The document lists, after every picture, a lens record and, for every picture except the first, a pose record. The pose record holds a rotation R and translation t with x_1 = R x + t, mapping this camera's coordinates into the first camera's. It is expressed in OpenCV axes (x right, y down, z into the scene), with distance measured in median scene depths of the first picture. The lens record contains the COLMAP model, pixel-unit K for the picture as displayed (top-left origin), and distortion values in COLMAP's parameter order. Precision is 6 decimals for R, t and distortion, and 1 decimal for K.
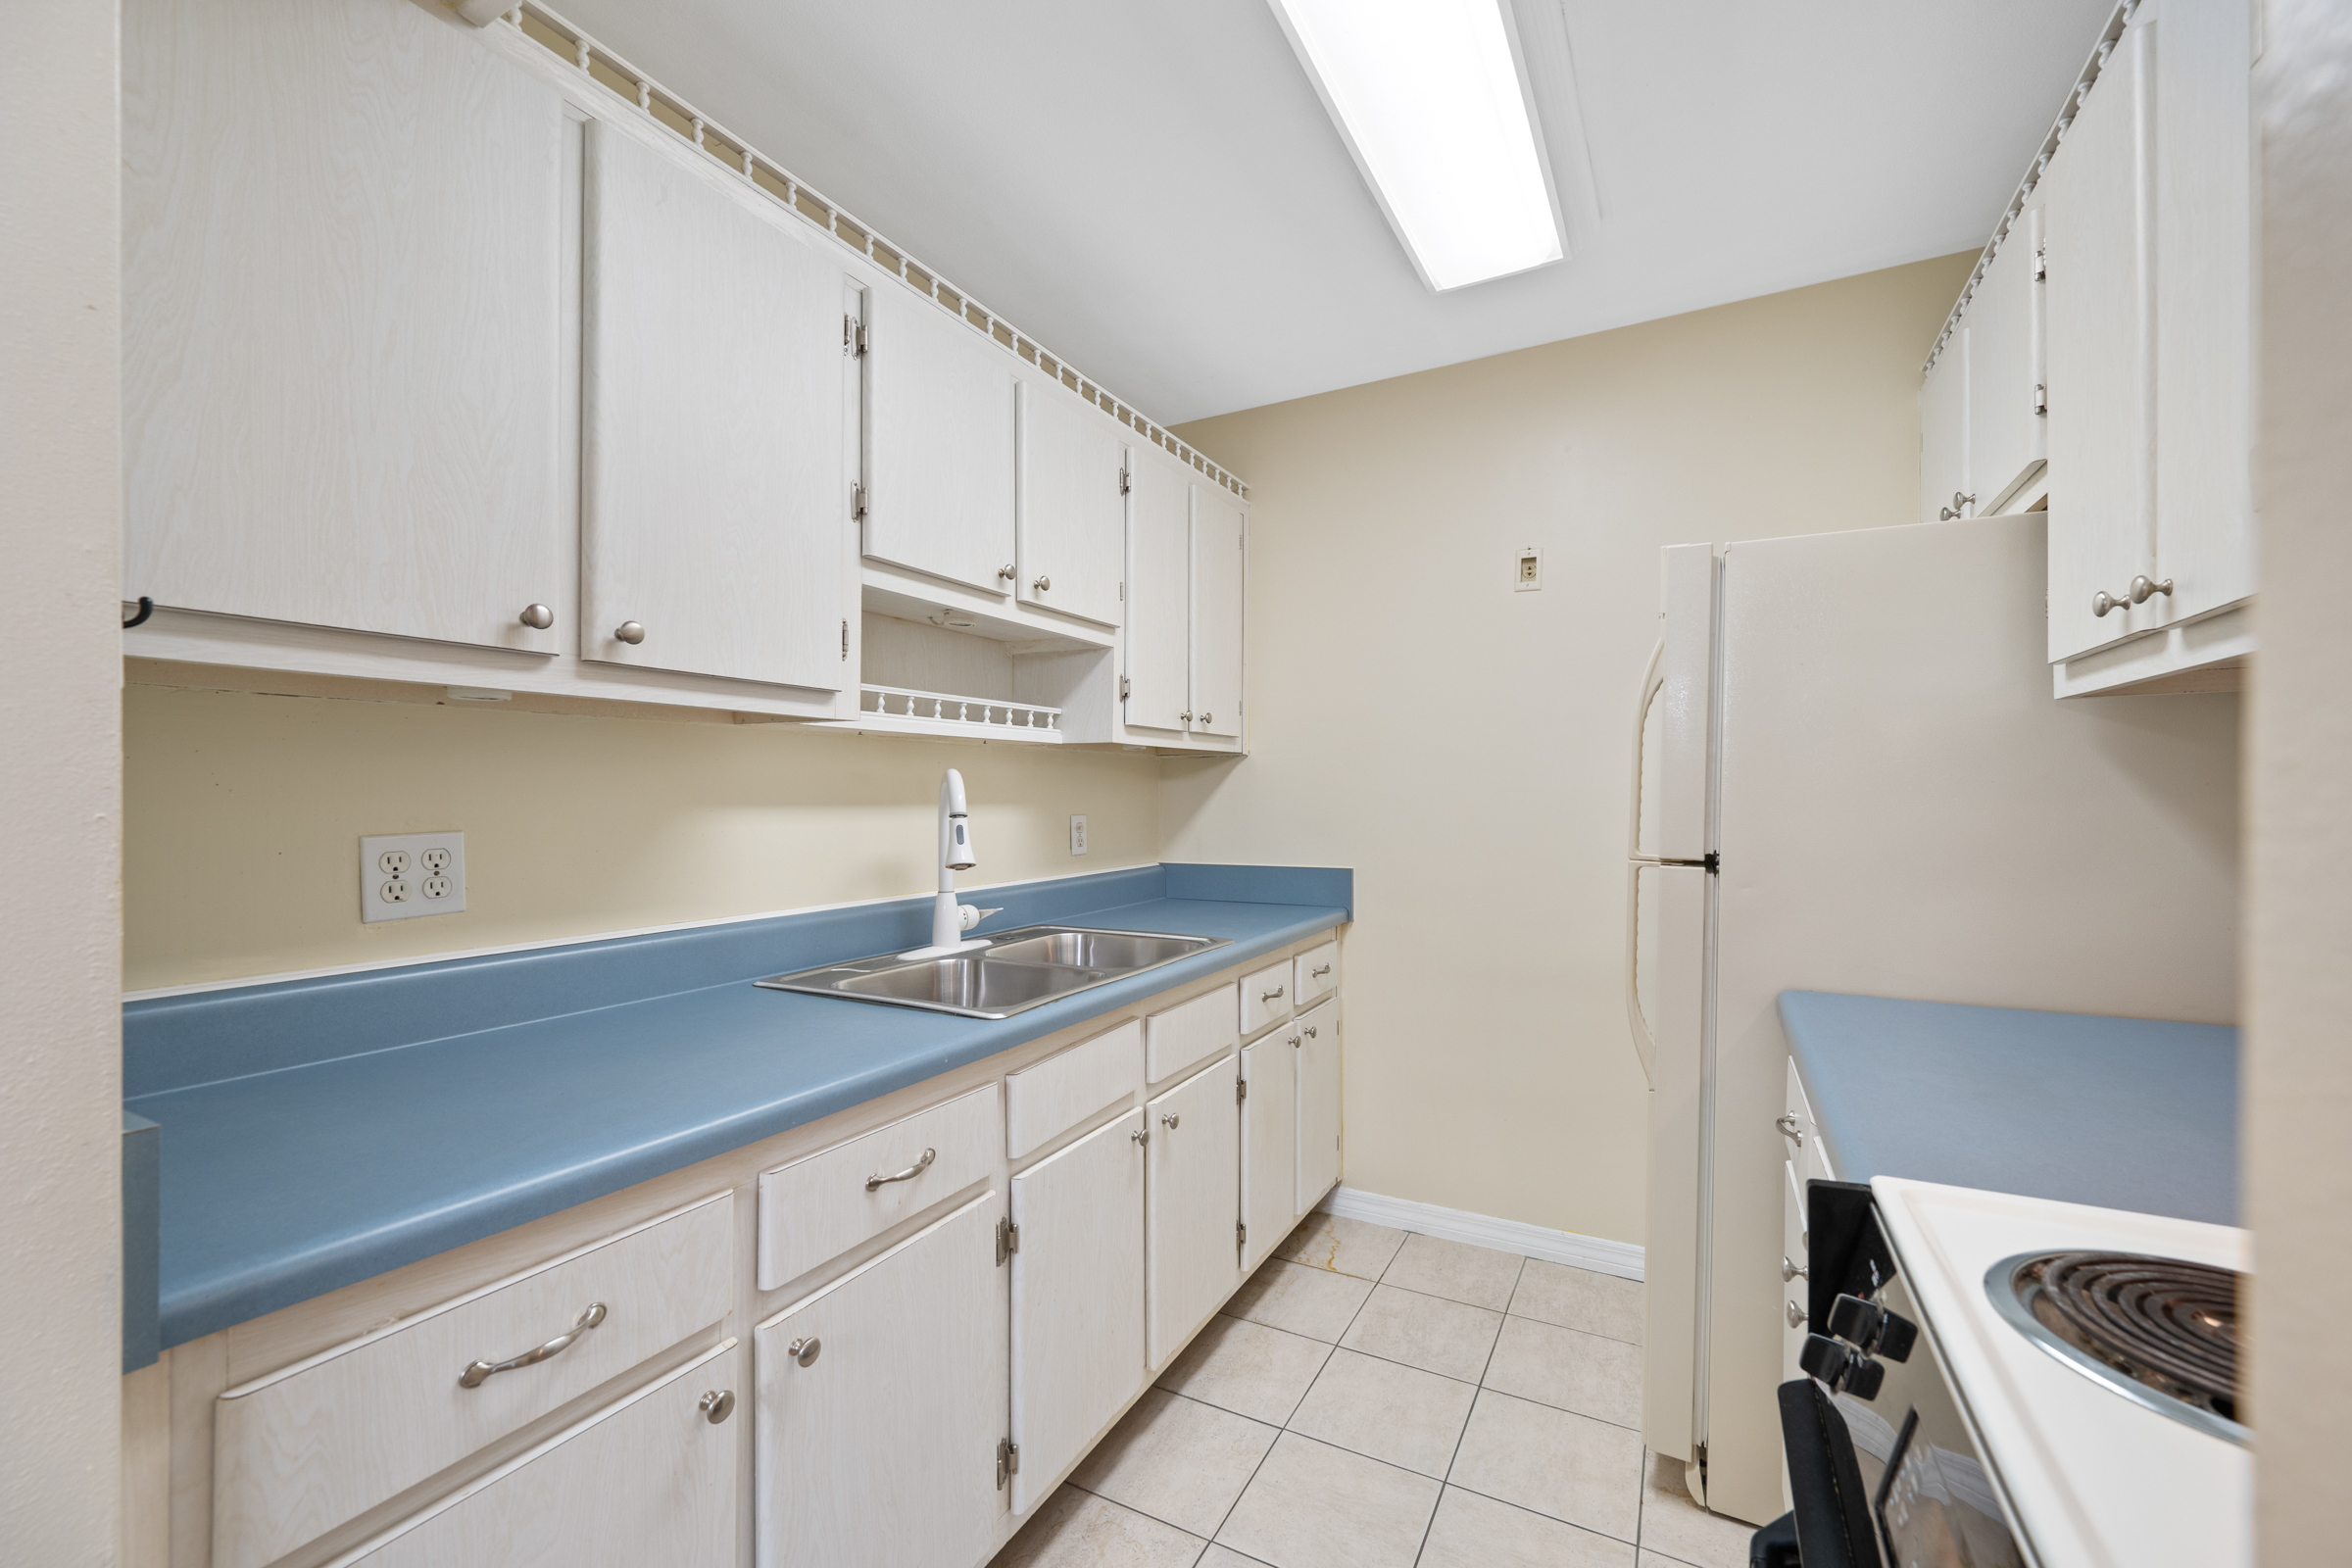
lens RADIAL K [[940.7, 0, 1178.7], [0, 940.7, 794.7], [0, 0, 1]] dist [-0.000341, -0.000103]
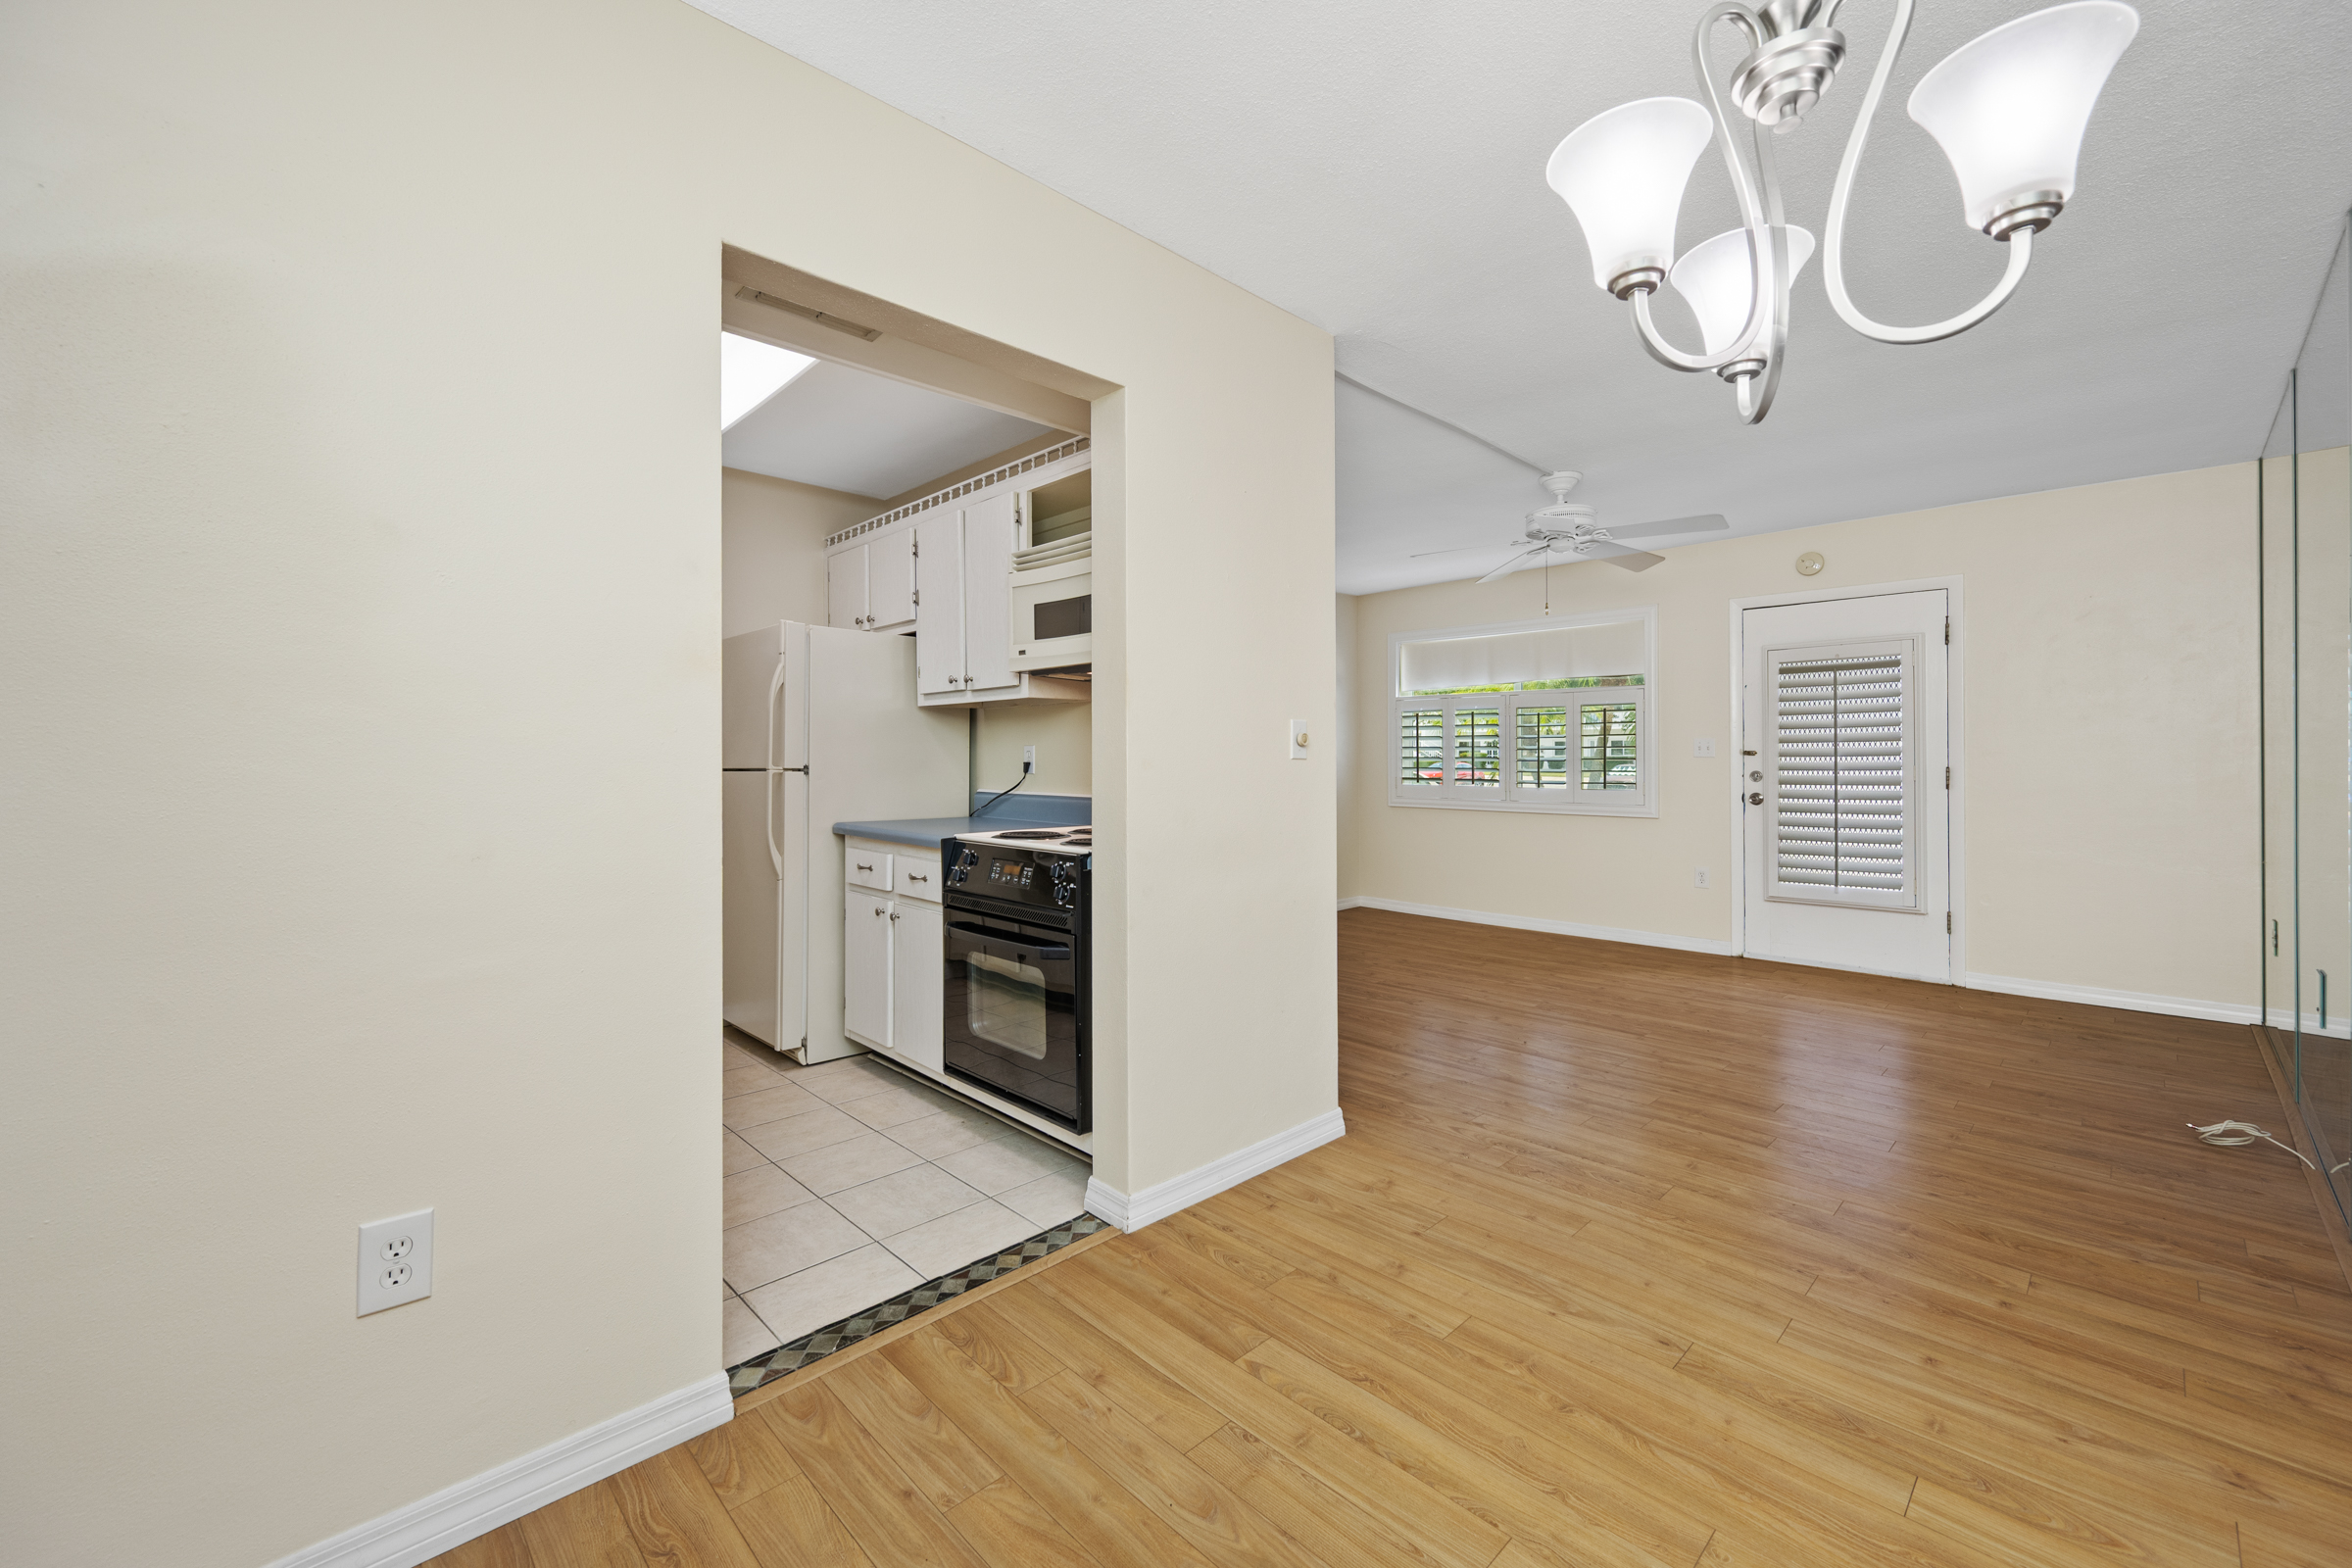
lens RADIAL K [[940.5, 0, 1178.0], [0, 940.5, 757.1], [0, 0, 1]] dist [0.000150, -0.000329]
pose [[0.297995, 0.001850, 0.954566, -1.065698], [0.005047, 0.999981, -0.003514, 0.046087], [-0.954554, 0.005865, 0.297980, -0.405477]]
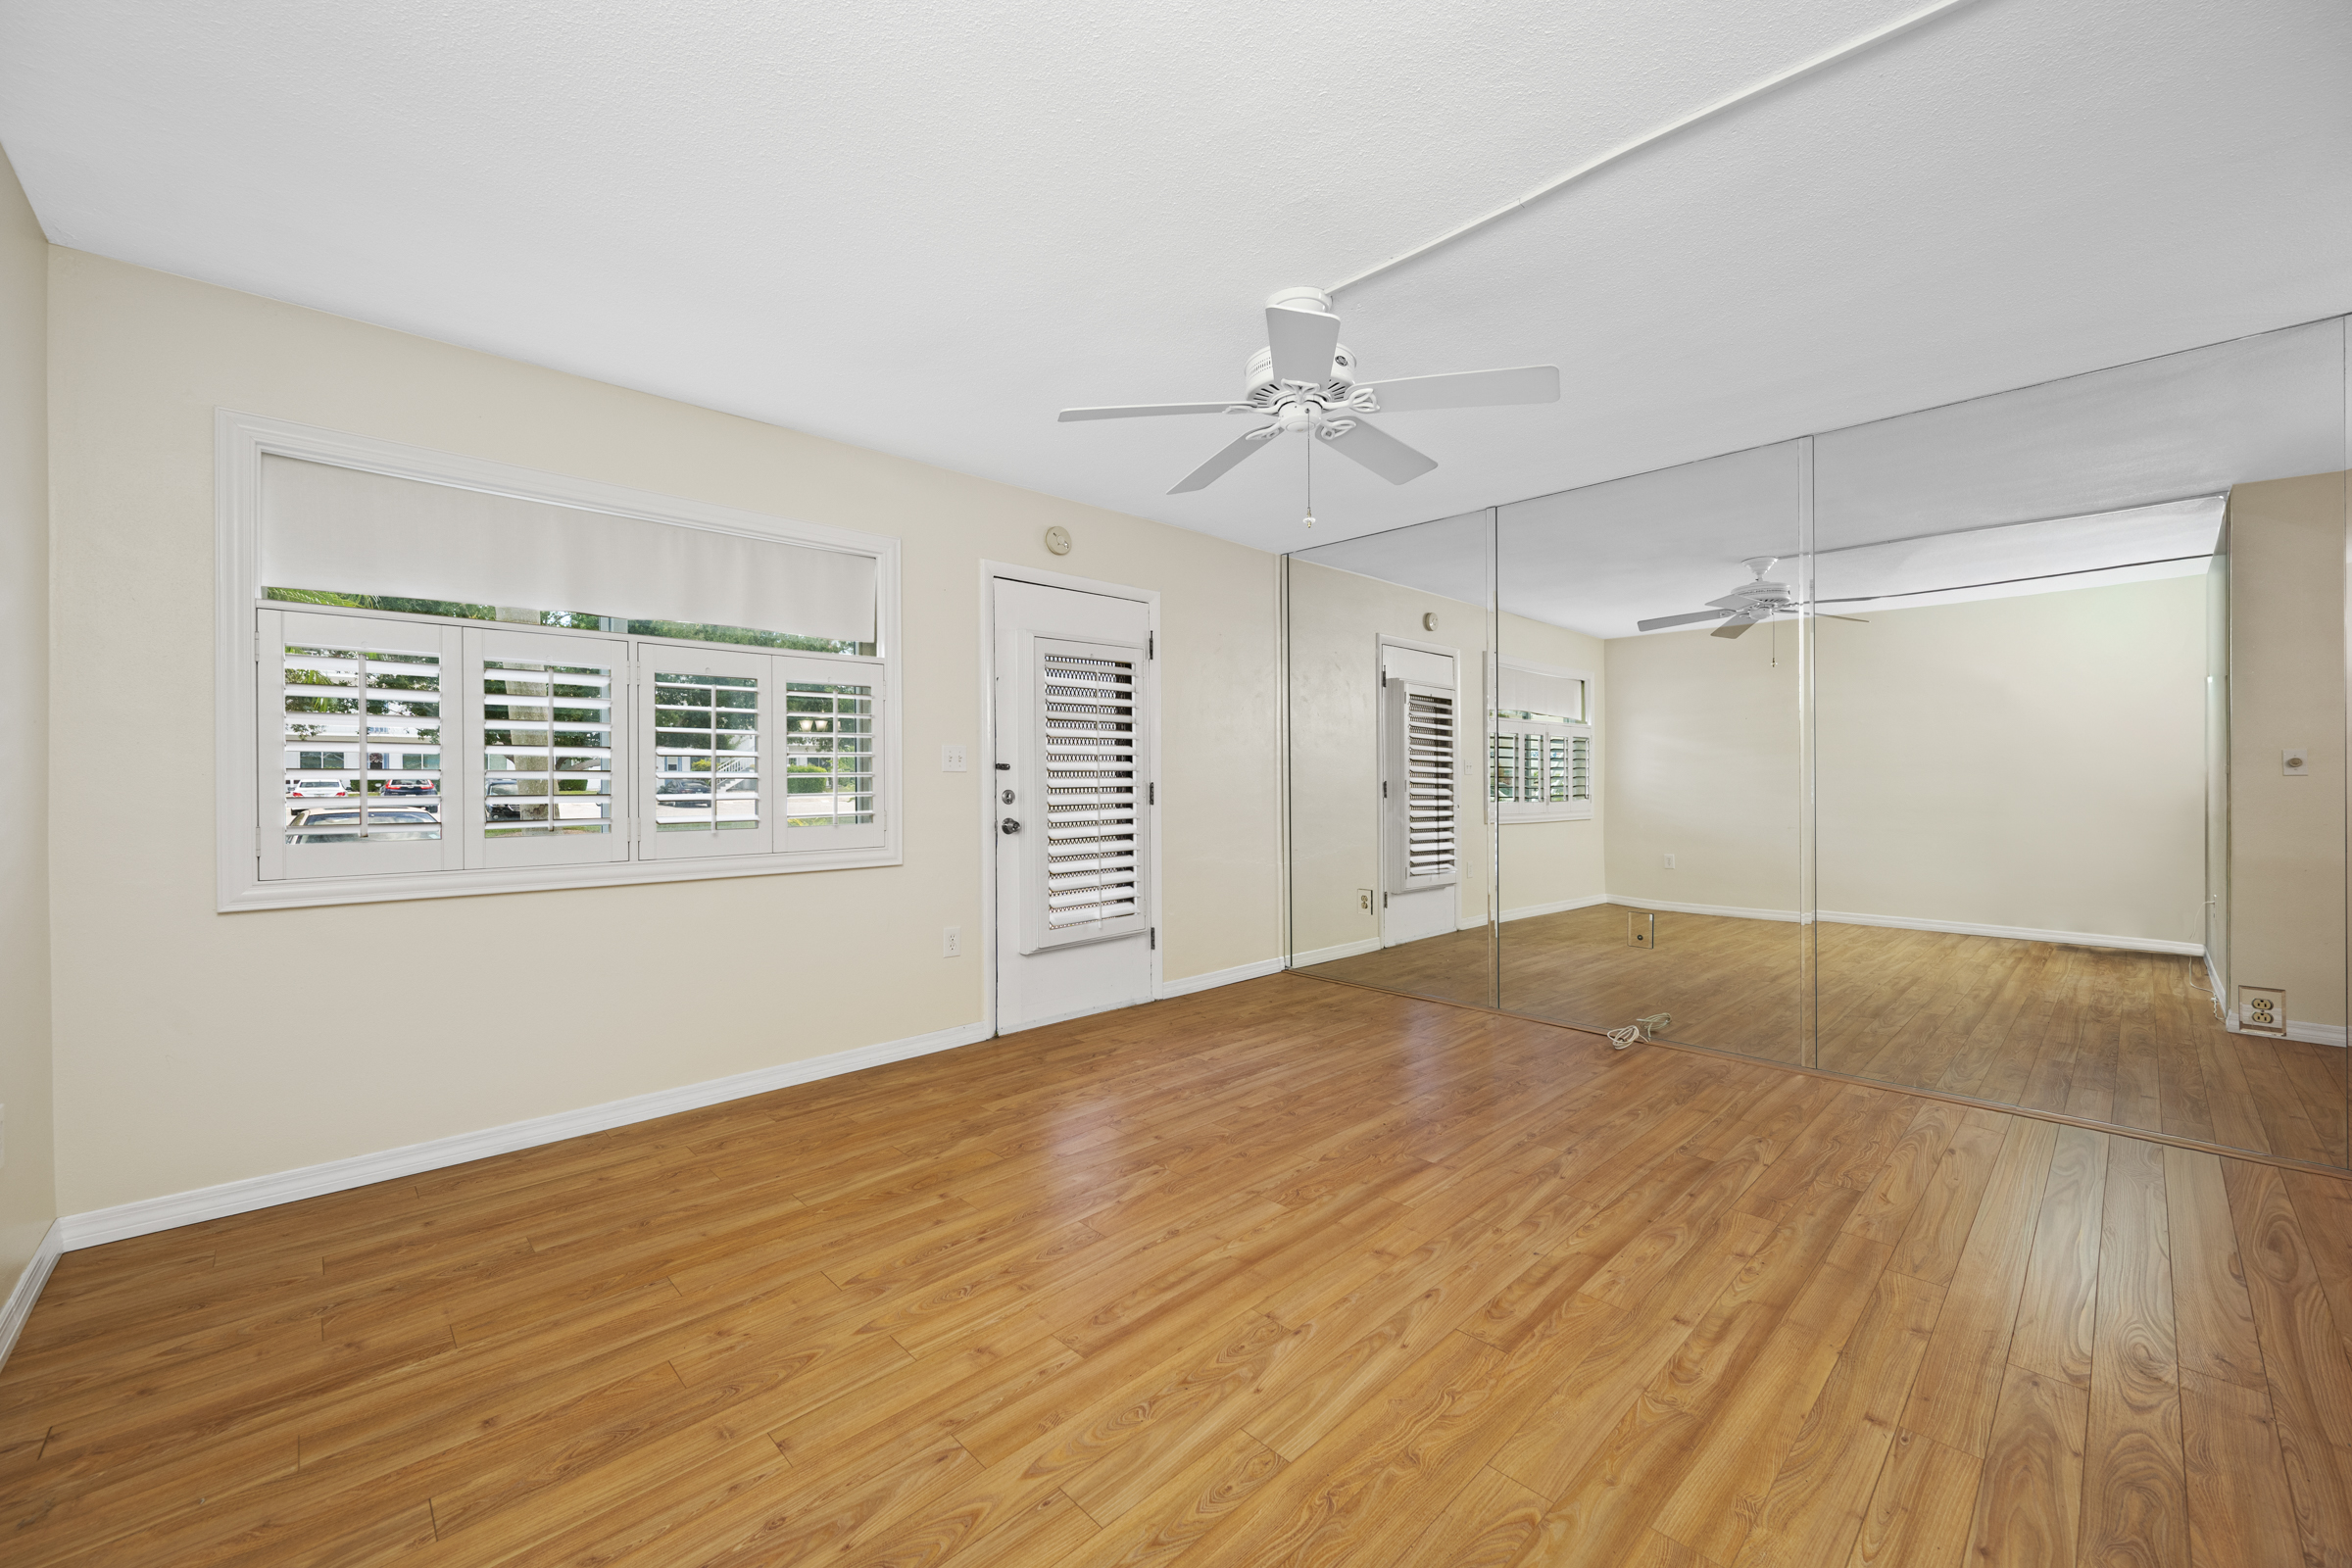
lens RADIAL K [[930.5, 0, 1185.6], [0, 930.5, 782.7], [0, 0, 1]] dist [-0.000512, 0.000140]
pose [[-0.957152, -0.003178, 0.289567, 1.092489], [0.000500, 0.999920, 0.012627, 0.047721], [-0.289584, 0.012231, -0.957074, 0.686592]]
